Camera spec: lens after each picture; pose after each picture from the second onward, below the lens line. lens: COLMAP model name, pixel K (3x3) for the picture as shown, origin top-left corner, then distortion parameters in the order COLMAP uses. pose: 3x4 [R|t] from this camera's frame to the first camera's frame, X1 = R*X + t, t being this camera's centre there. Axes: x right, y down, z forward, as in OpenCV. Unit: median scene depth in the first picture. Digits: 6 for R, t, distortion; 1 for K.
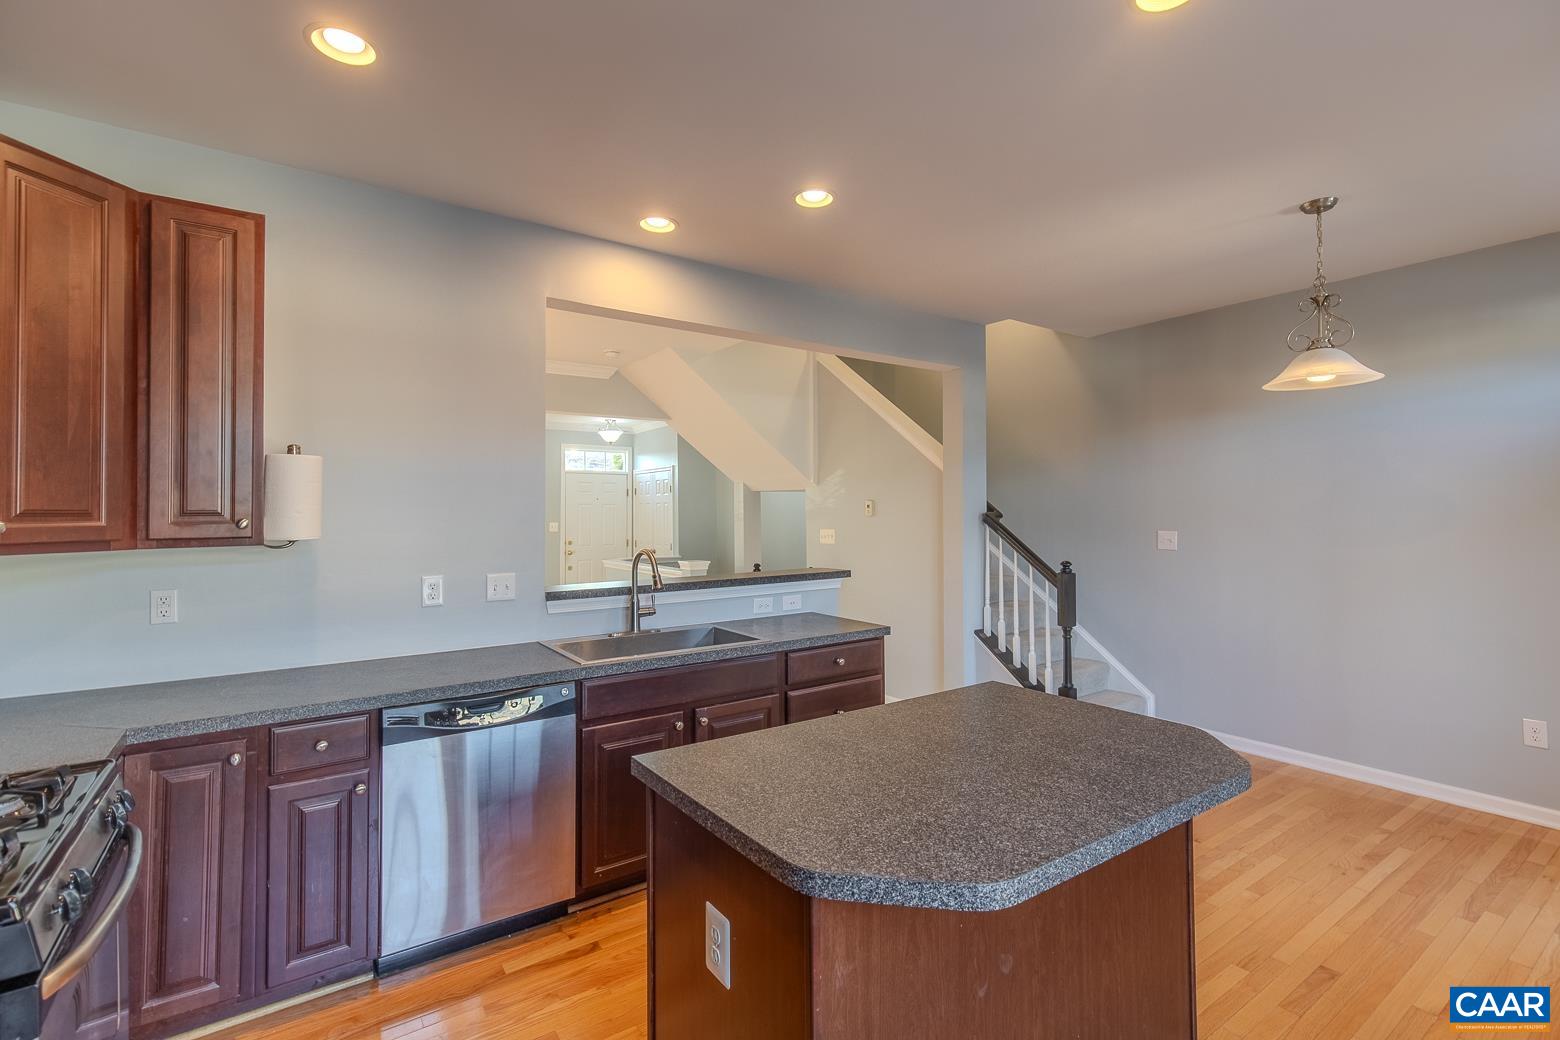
lens RADIAL K [[716.2, 0, 781.5], [0, 716.2, 509.0], [0, 0, 1]] dist [0.002996, -0.000402]
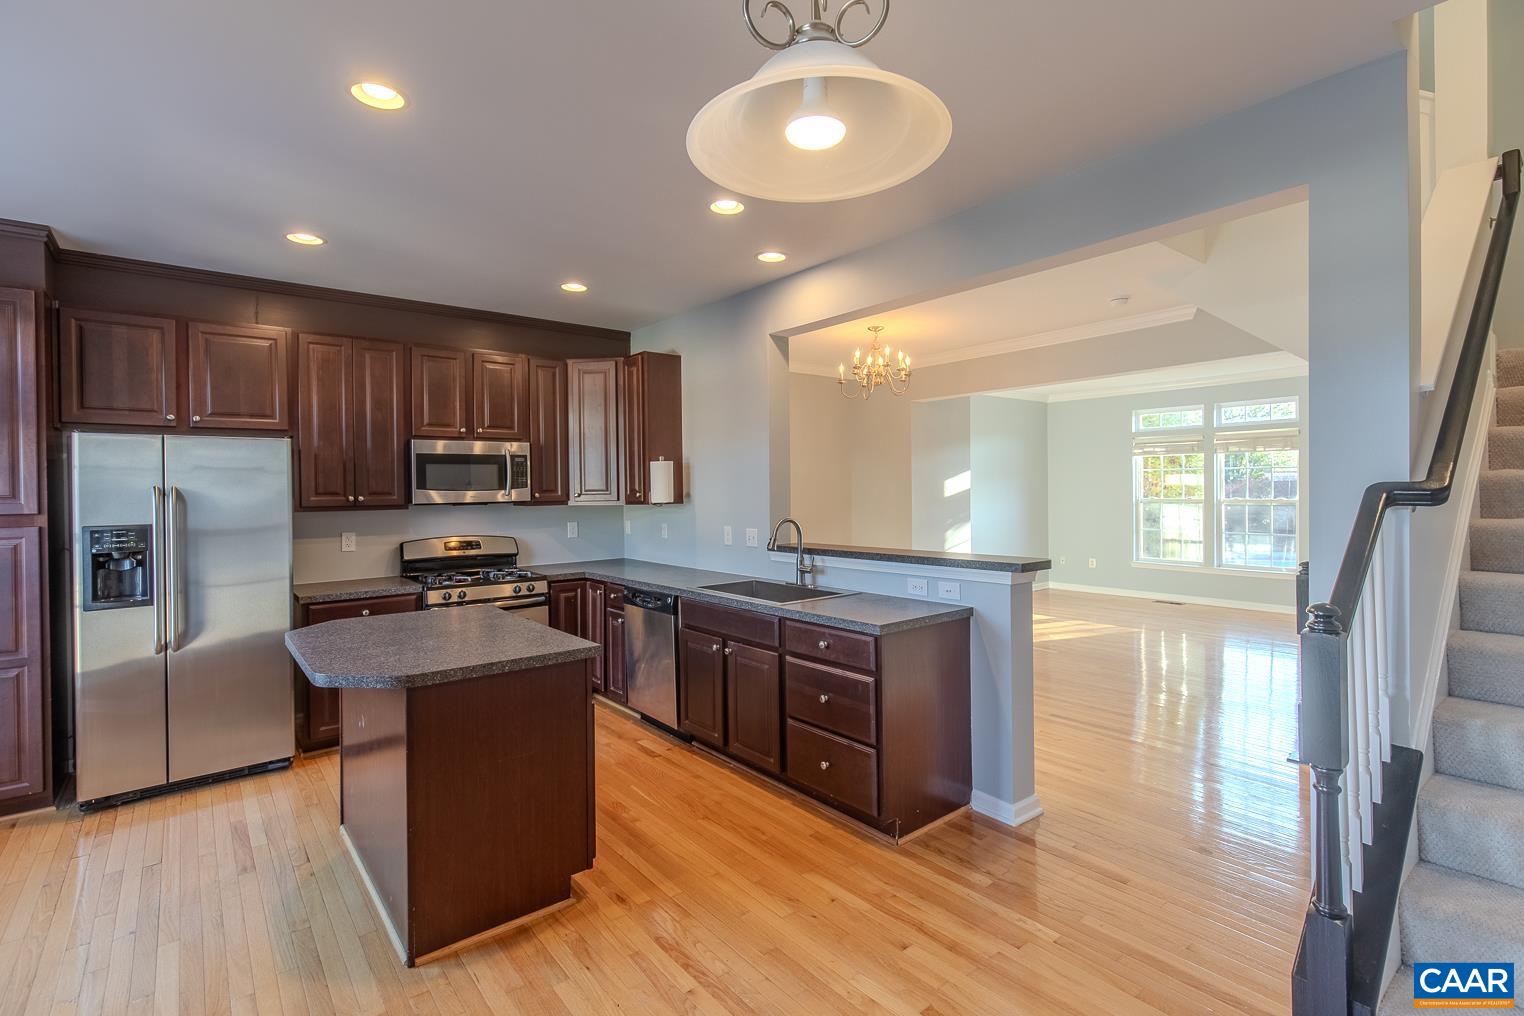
lens RADIAL K [[699.7, 0, 763.5], [0, 699.7, 497.2], [0, 0, 1]] dist [0.002996, -0.000402]
pose [[0.073558, 0.014913, -0.997179, 0.989792], [0.018673, 0.999692, 0.016328, -0.000035], [0.997116, -0.019821, 0.073257, 0.844201]]
